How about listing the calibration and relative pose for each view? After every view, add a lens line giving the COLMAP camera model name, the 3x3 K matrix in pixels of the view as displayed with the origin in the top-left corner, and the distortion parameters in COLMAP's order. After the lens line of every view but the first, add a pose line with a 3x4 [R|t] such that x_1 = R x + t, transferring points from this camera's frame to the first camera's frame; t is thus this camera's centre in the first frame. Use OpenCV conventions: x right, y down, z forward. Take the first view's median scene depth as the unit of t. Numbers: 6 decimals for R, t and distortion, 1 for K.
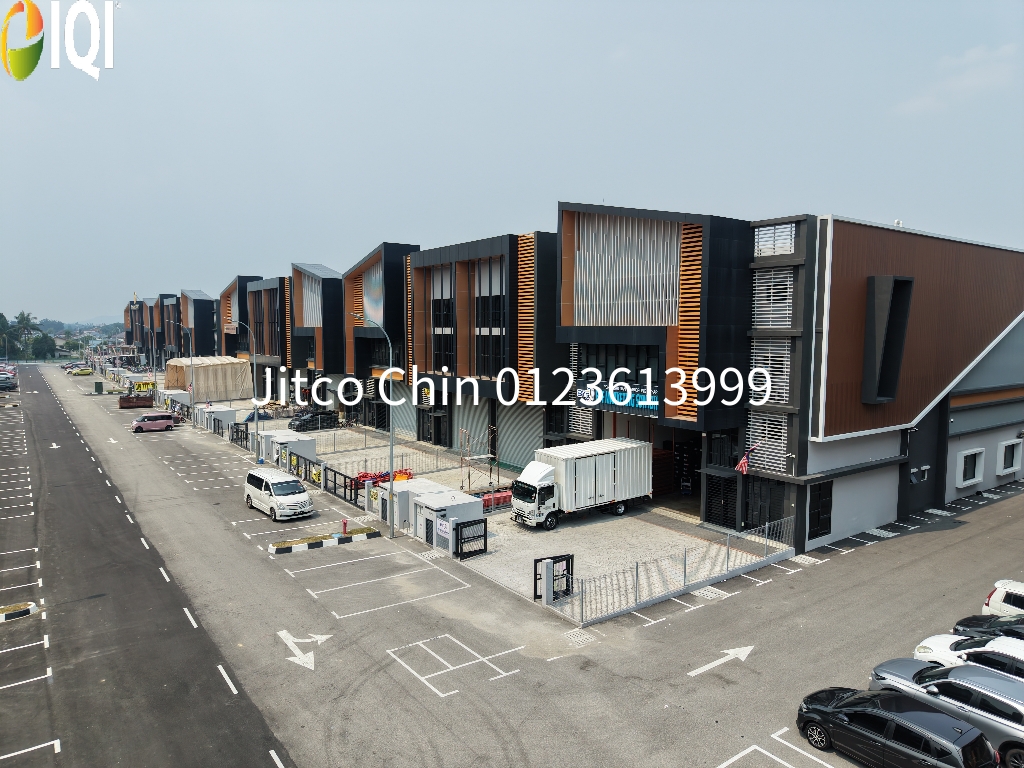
lens RADIAL K [[691.3, 0, 512.0], [0, 691.3, 384.0], [0, 0, 1]] dist [-0.001771, -0.001200]
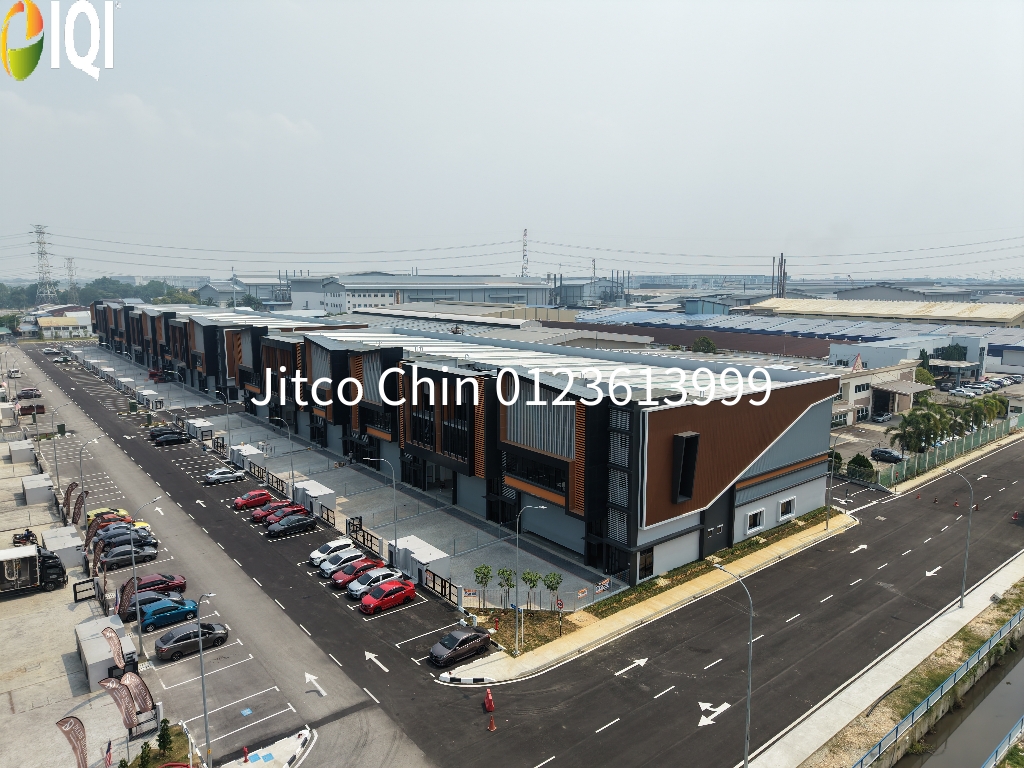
lens RADIAL K [[691.3, 0, 512.0], [0, 691.3, 384.0], [0, 0, 1]] dist [-0.001771, -0.001200]
pose [[0.997775, 0.006912, 0.066310, -0.011001], [-0.012544, 0.996311, 0.084897, -0.375652], [-0.065478, -0.085540, 0.994181, -0.620092]]
